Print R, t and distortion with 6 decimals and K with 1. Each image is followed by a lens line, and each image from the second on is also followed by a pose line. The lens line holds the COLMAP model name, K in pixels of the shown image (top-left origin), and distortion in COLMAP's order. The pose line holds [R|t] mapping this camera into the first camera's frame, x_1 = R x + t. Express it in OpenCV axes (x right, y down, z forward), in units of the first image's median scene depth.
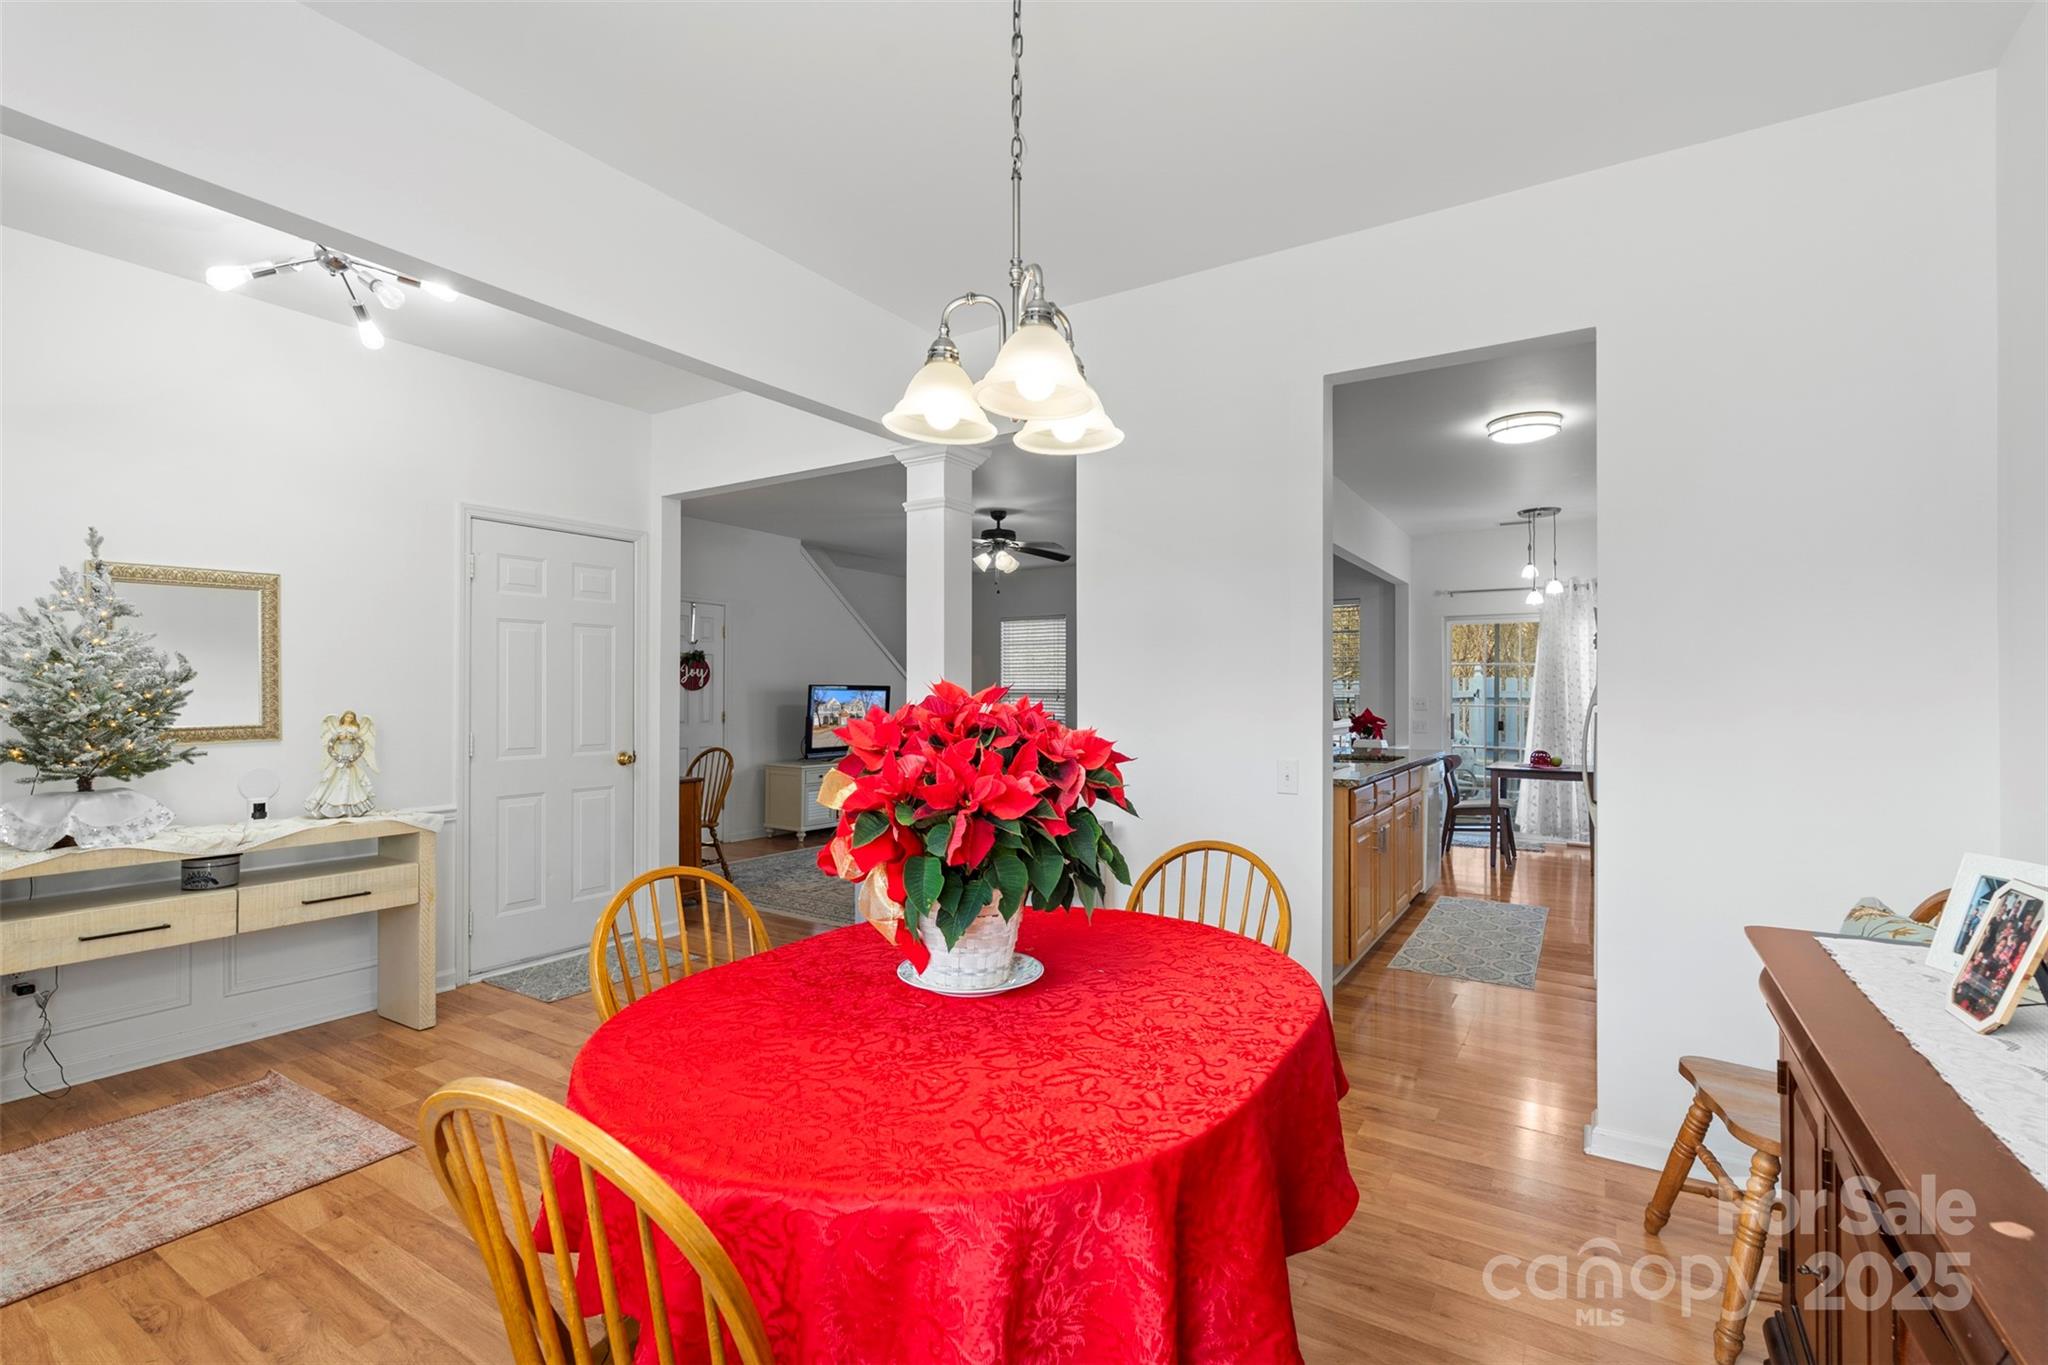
lens RADIAL K [[917.0, 0, 1035.8], [0, 917.0, 696.6], [0, 0, 1]] dist [-0.002736, -0.000250]
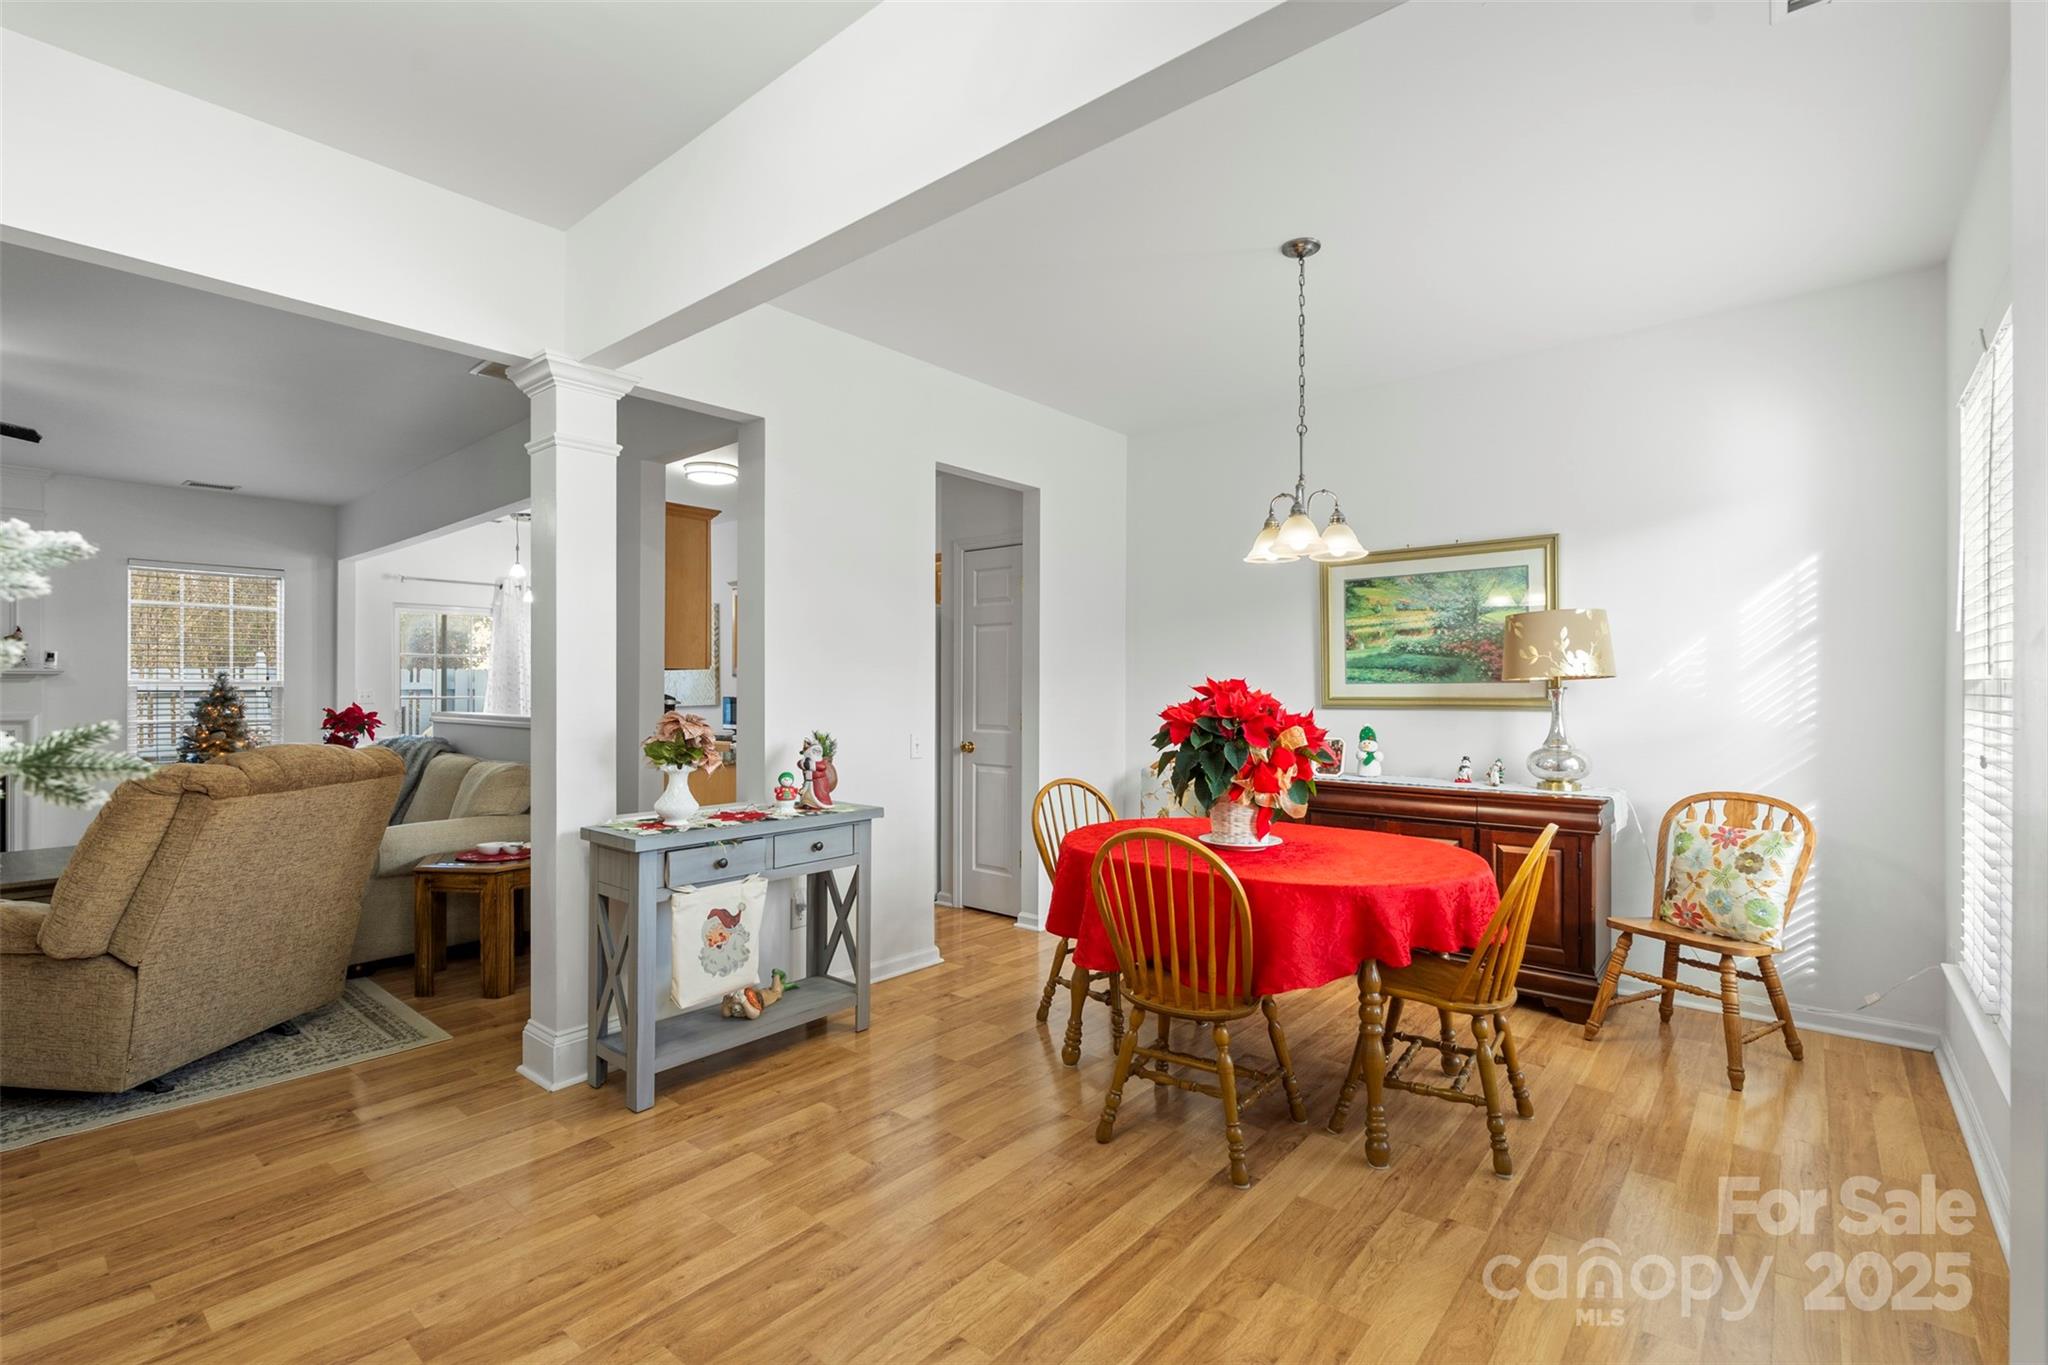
lens RADIAL K [[914.3, 0, 1019.4], [0, 914.3, 694.0], [0, 0, 1]] dist [-0.000891, -0.000150]
pose [[0.145259, -0.005920, 0.989376, -0.444162], [0.001013, 0.999982, 0.005835, 0.000086], [-0.989393, 0.000155, 0.145263, 0.271437]]
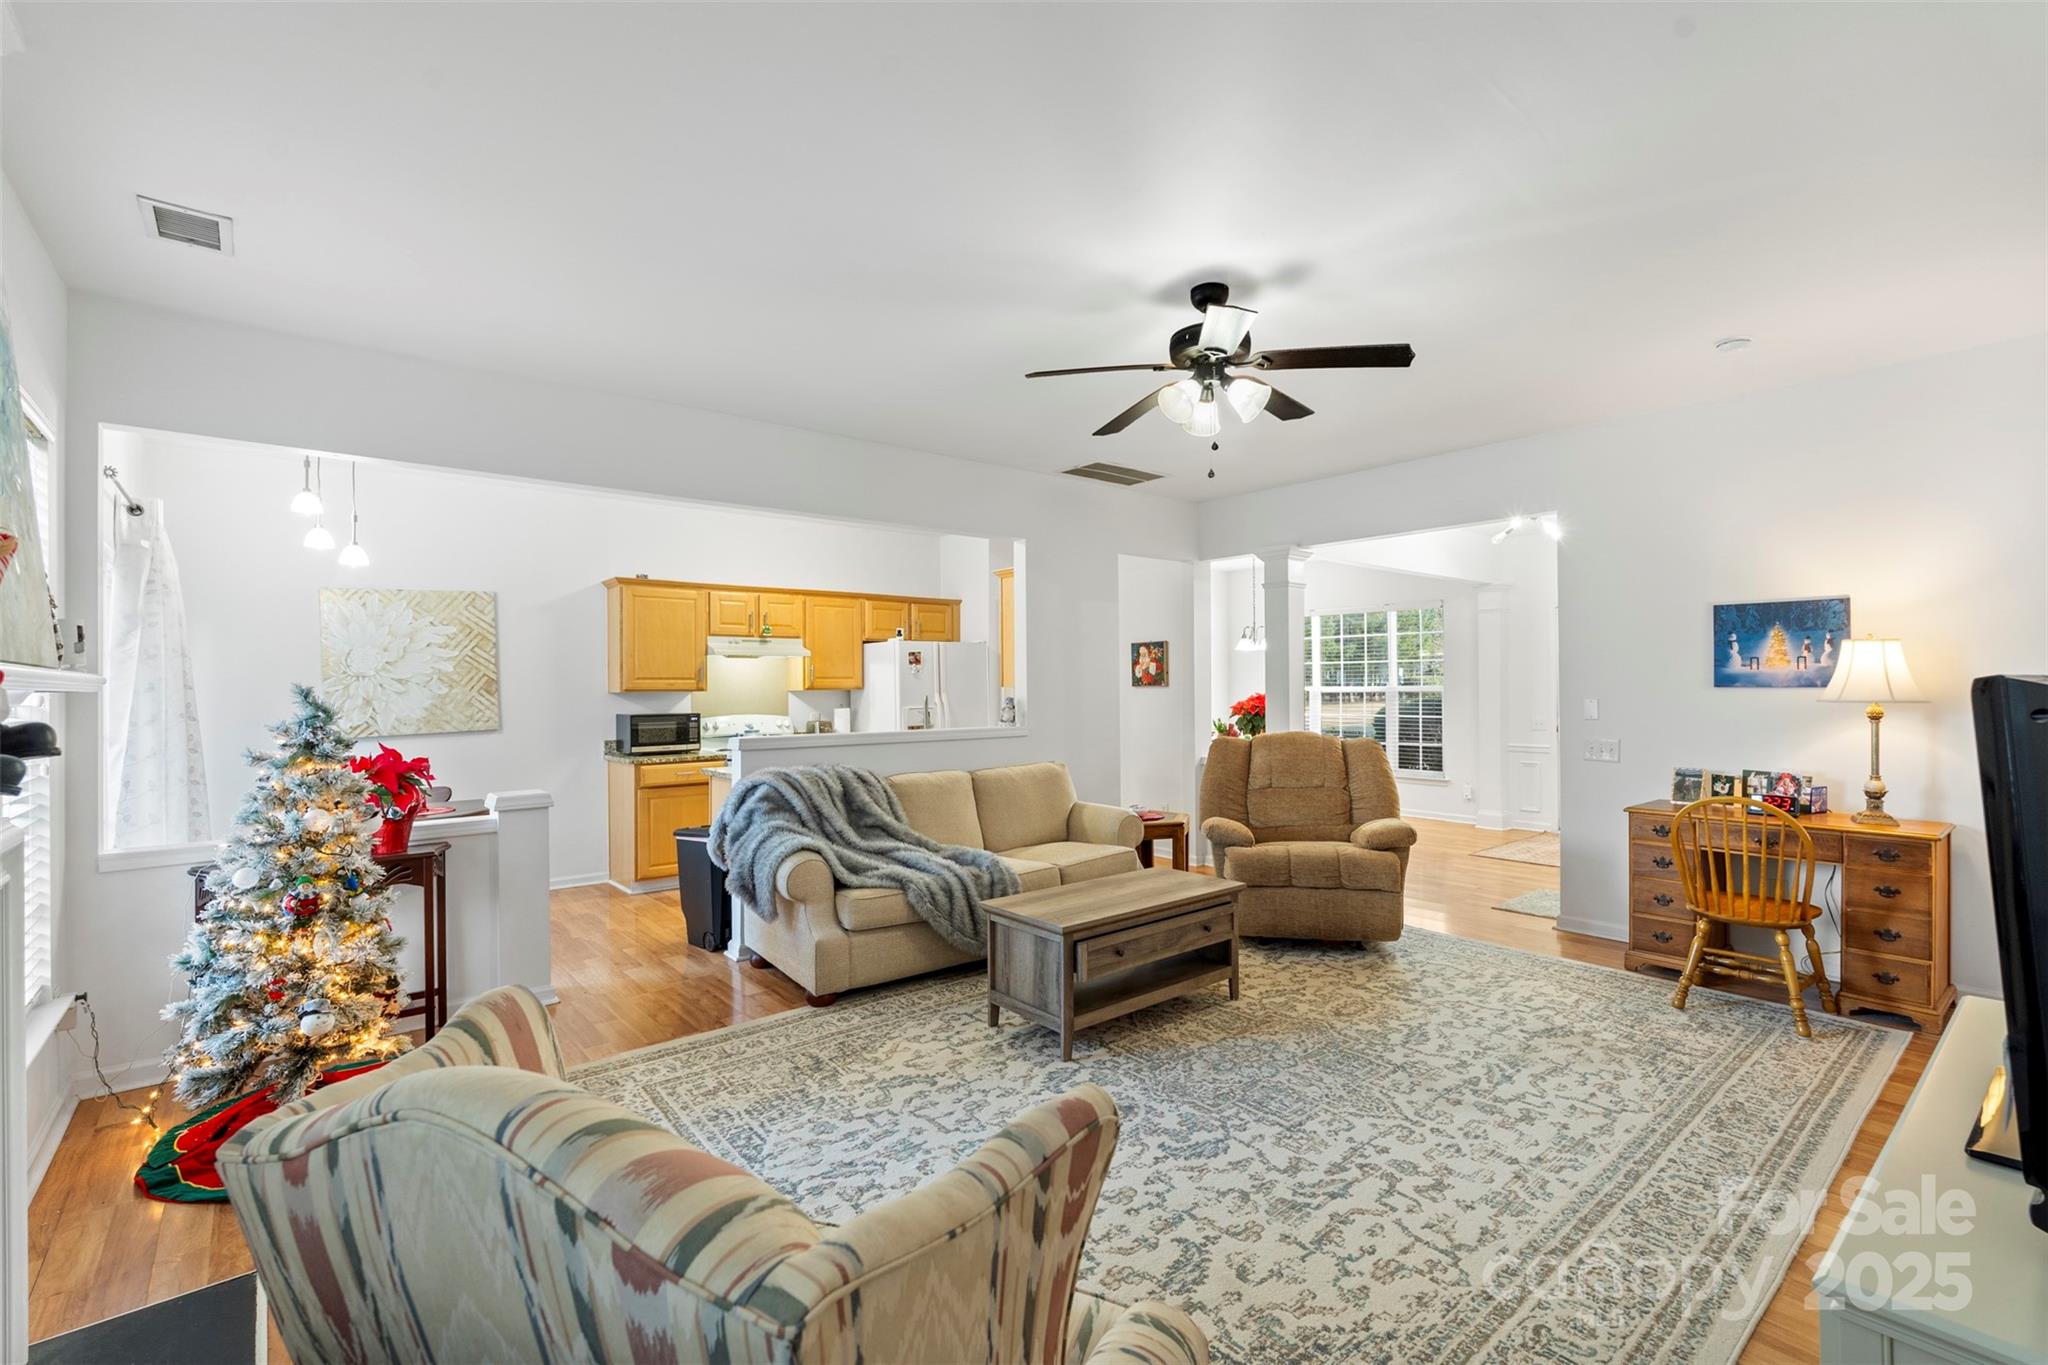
lens RADIAL K [[895.5, 0, 1026.3], [0, 895.5, 673.6], [0, 0, 1]] dist [0.000215, 0.000149]
pose [[-0.951092, 0.011206, 0.308703, -0.089252], [0.008054, 0.999902, -0.011482, -0.015475], [-0.308801, -0.008435, -0.951089, 1.450047]]
